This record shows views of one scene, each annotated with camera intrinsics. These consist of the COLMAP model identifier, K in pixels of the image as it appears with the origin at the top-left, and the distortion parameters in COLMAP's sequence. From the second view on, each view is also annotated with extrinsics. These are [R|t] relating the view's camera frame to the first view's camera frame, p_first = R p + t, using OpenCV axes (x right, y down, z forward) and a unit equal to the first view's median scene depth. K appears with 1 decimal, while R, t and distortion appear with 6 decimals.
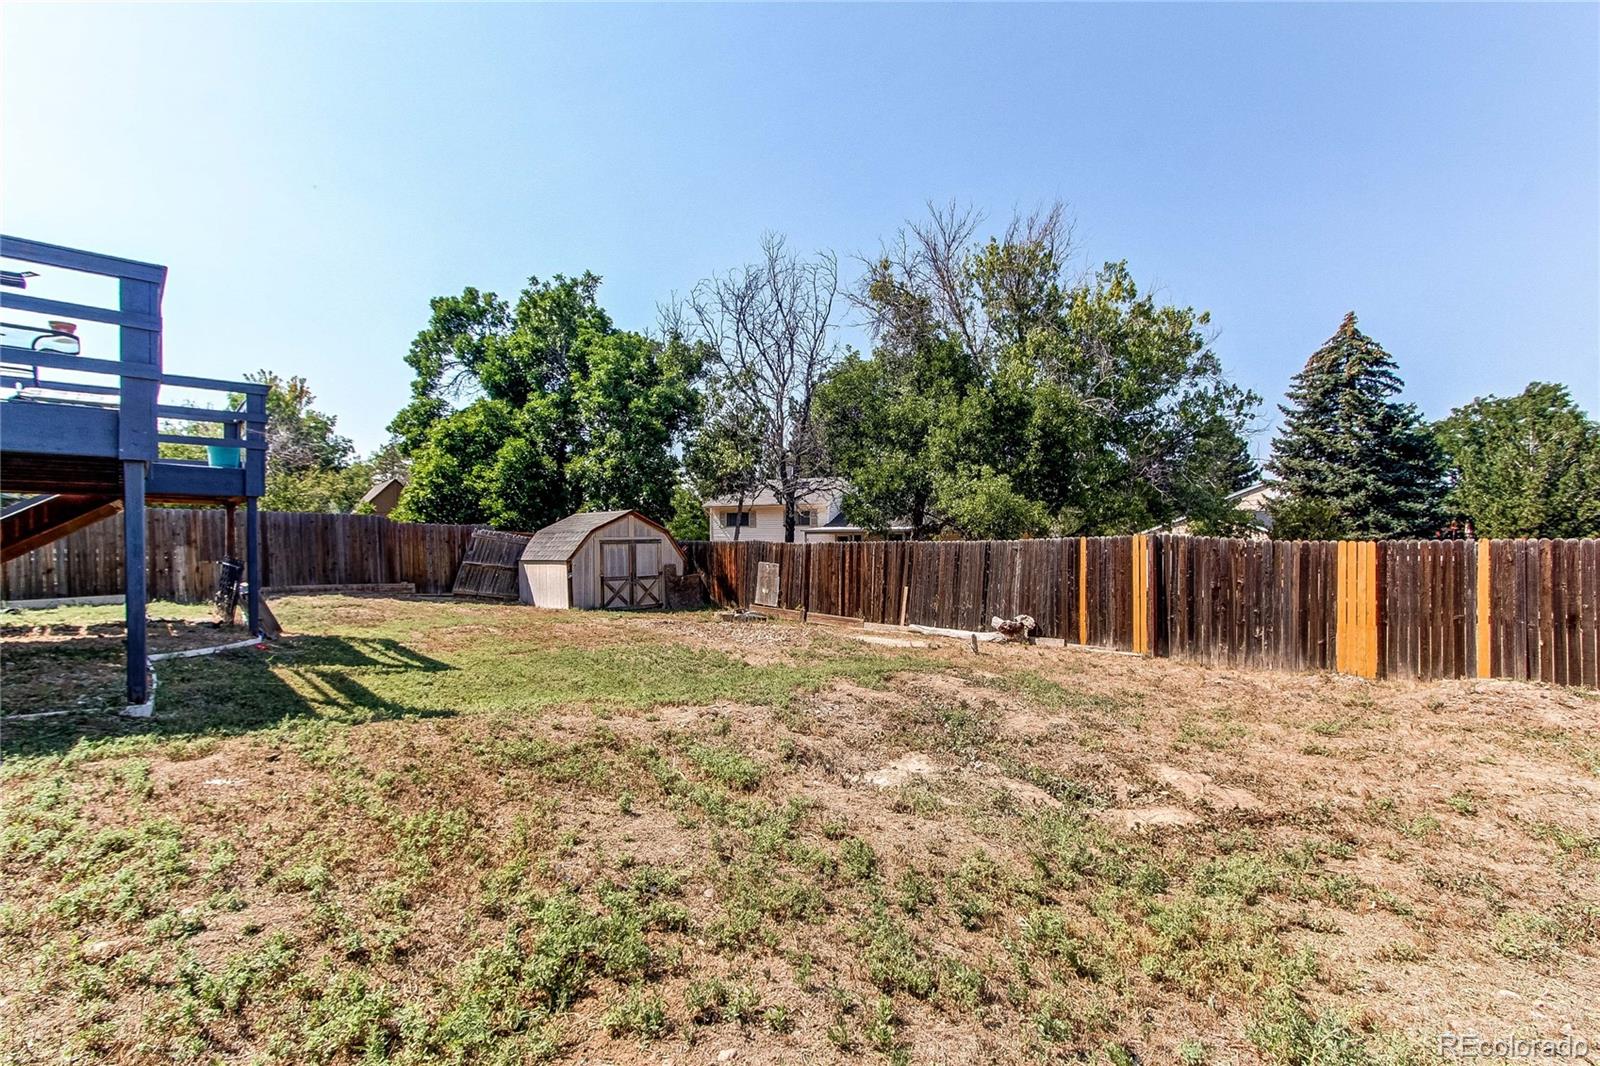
lens RADIAL K [[733.4, 0, 801.7], [0, 733.4, 540.1], [0, 0, 1]] dist [-0.005187, 0.004410]
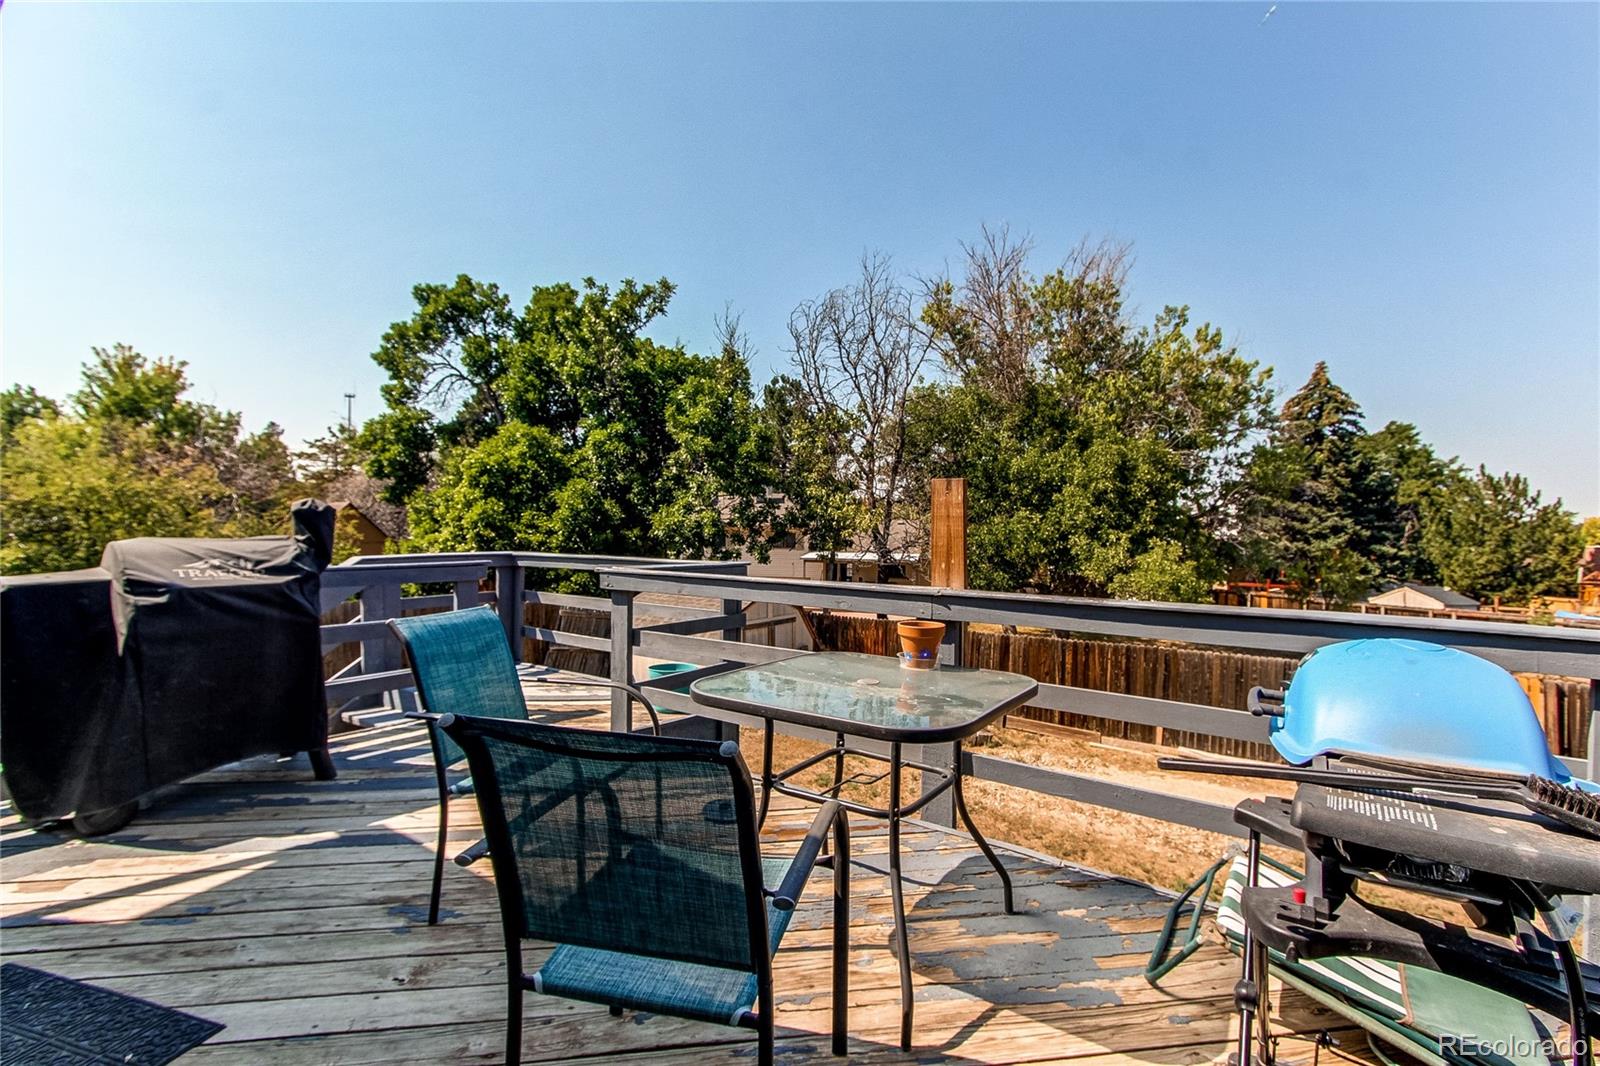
lens RADIAL K [[733.4, 0, 805.7], [0, 733.4, 536.8], [0, 0, 1]] dist [-0.005187, 0.004410]
pose [[0.981804, 0.016807, 0.189150, -0.232631], [-0.019285, 0.999751, 0.011266, -0.070110], [-0.188913, -0.014709, 0.981884, 0.120125]]
